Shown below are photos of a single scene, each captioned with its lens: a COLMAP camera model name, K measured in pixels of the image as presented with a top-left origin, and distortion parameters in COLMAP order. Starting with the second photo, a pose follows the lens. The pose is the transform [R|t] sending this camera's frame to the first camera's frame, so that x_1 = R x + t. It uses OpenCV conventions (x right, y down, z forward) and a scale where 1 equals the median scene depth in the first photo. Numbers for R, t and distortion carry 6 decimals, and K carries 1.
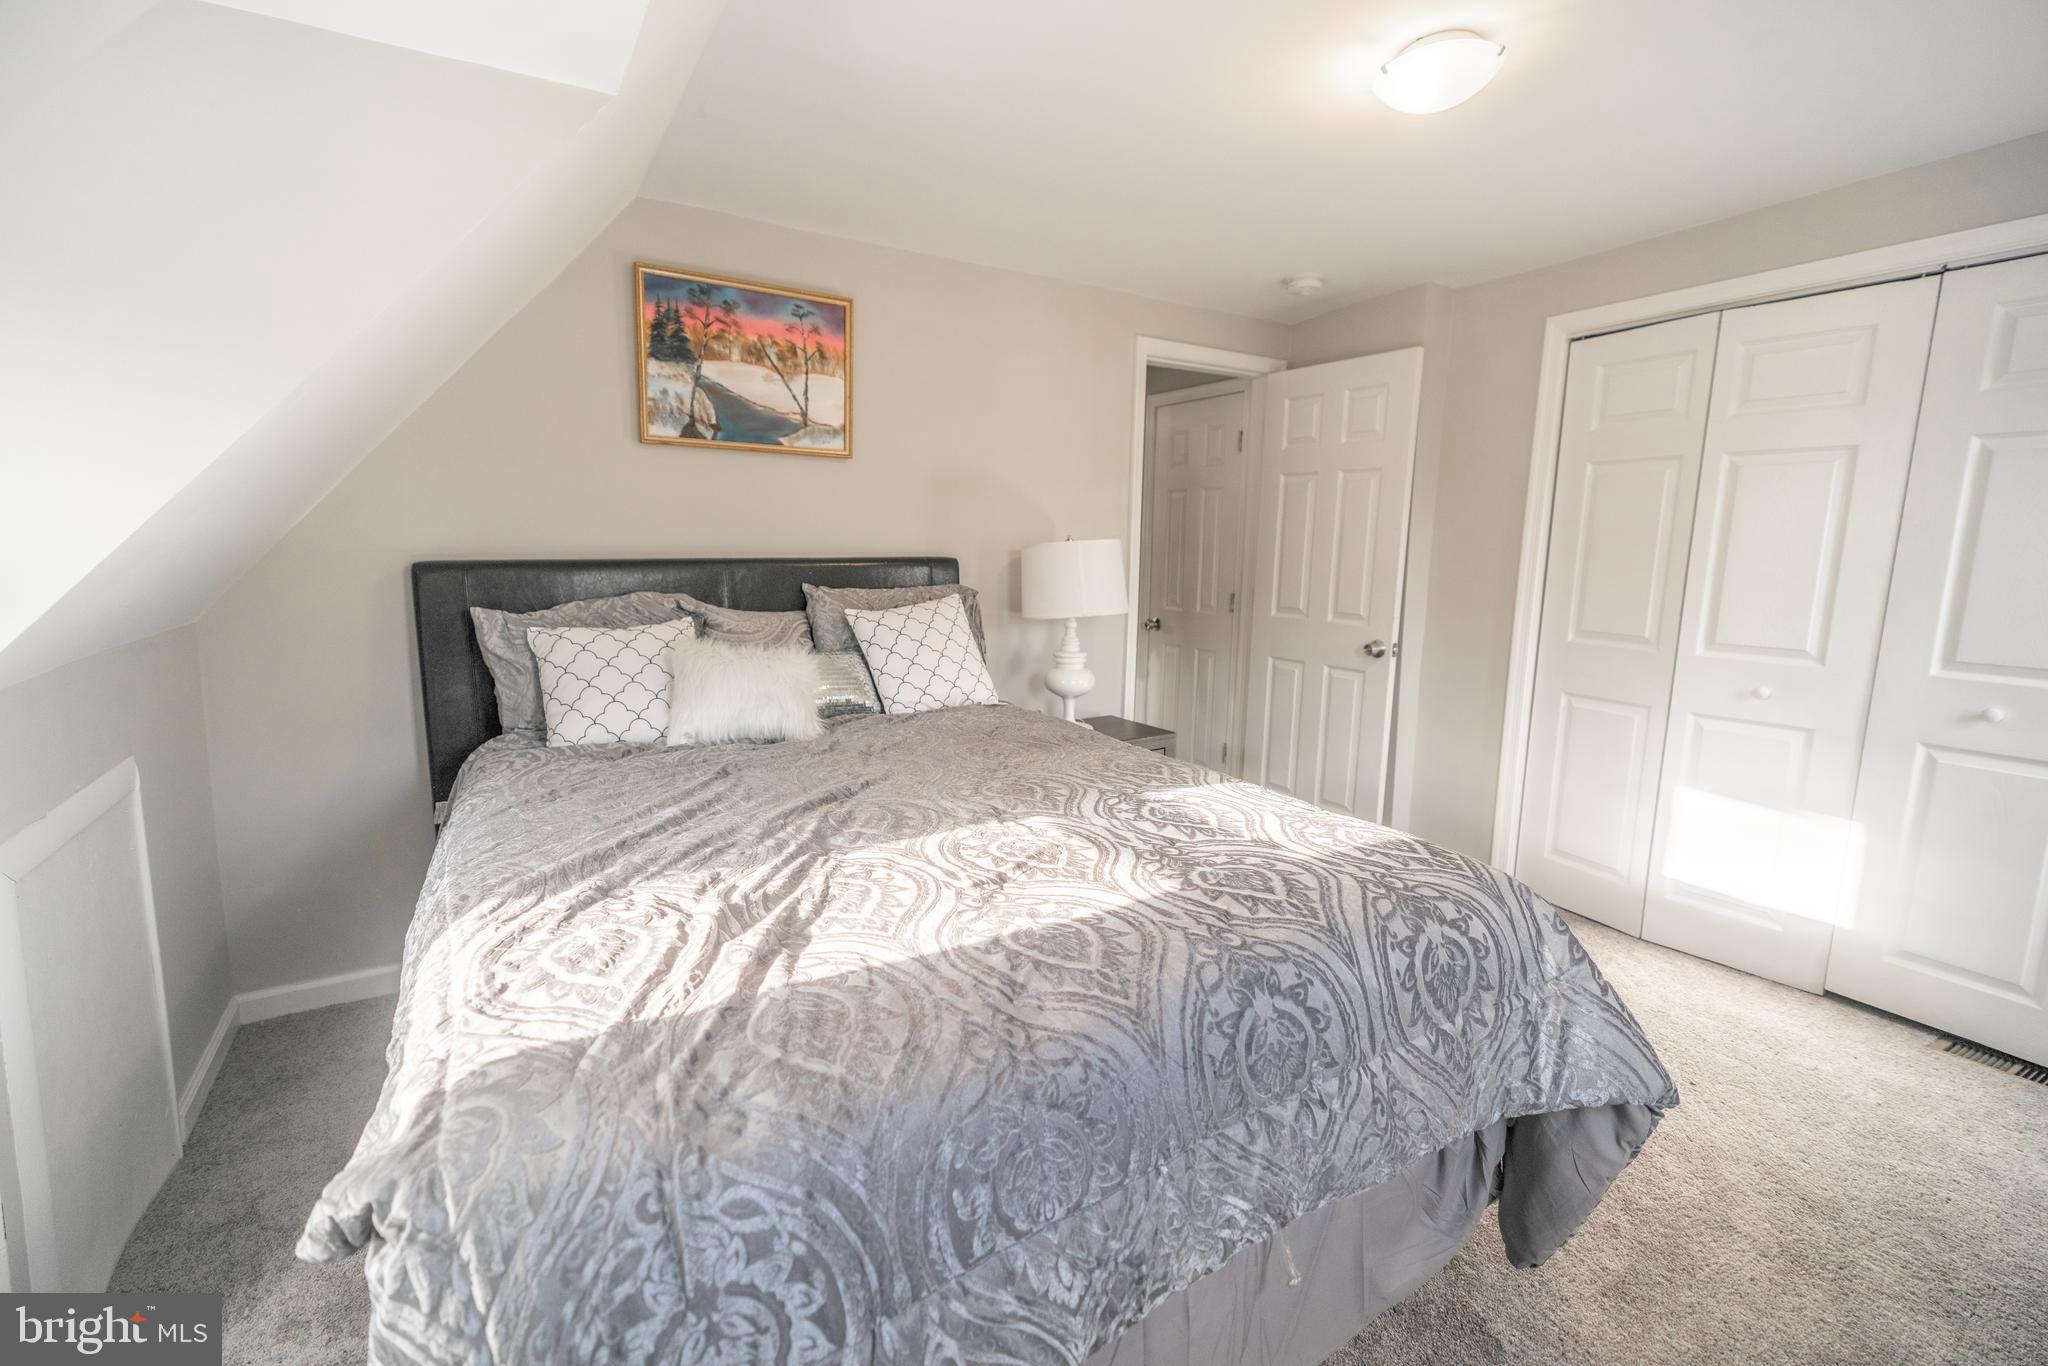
lens RADIAL K [[900.1, 0, 1024.4], [0, 900.1, 672.0], [0, 0, 1]] dist [0.008683, -0.001374]
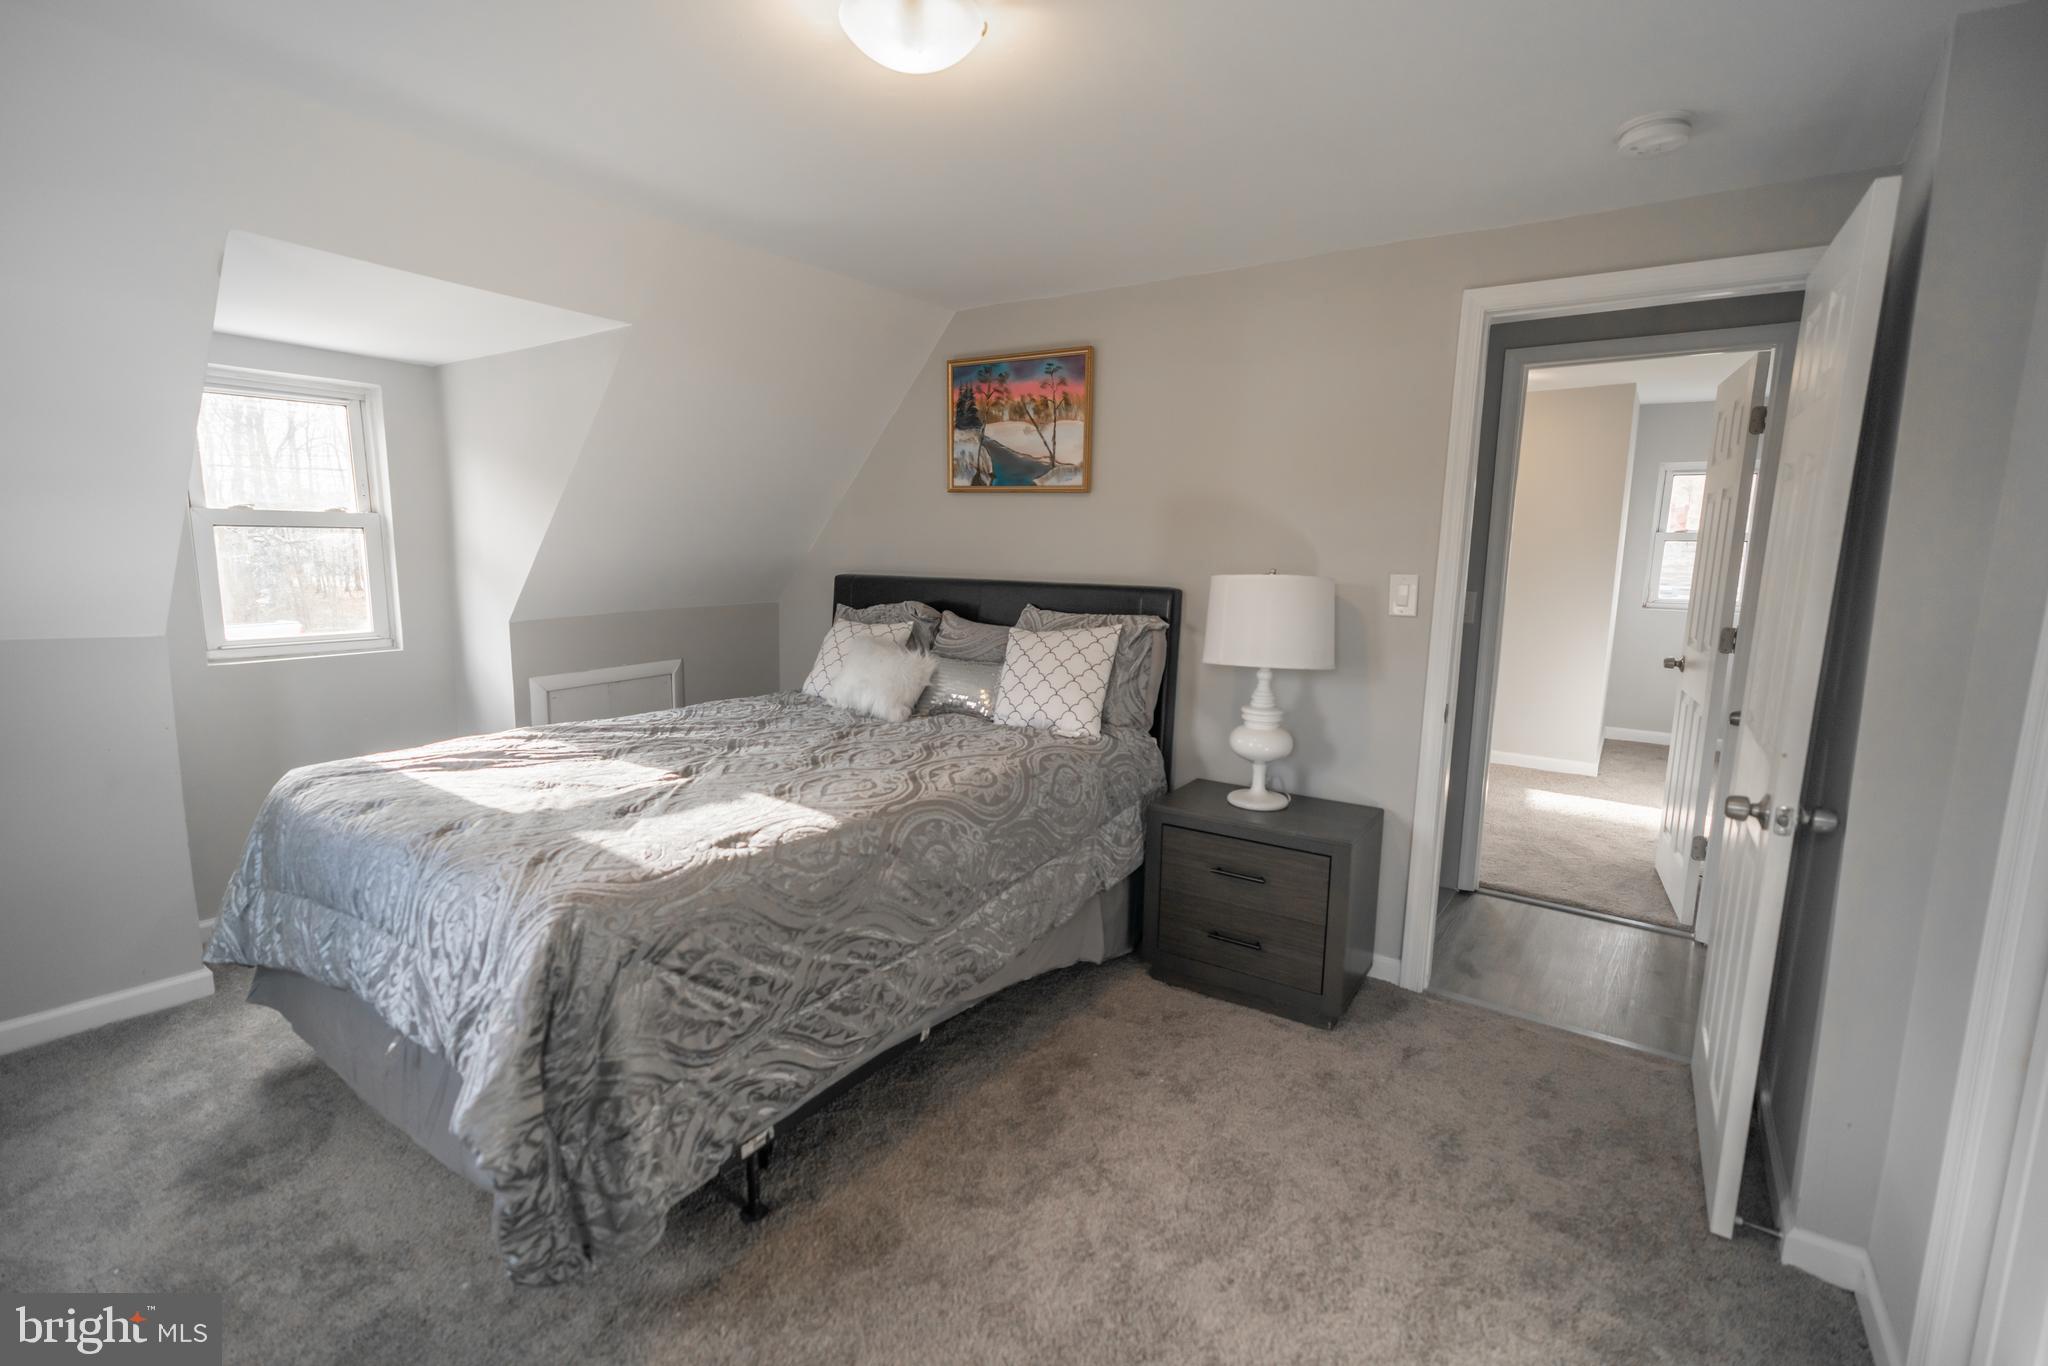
lens RADIAL K [[900.1, 0, 1029.6], [0, 900.1, 682.1], [0, 0, 1]] dist [0.008683, -0.001374]
pose [[0.411789, 0.146428, -0.899438, 0.848960], [-0.142207, 0.985240, 0.095290, -0.113007], [0.900115, 0.088667, 0.426534, 0.529896]]
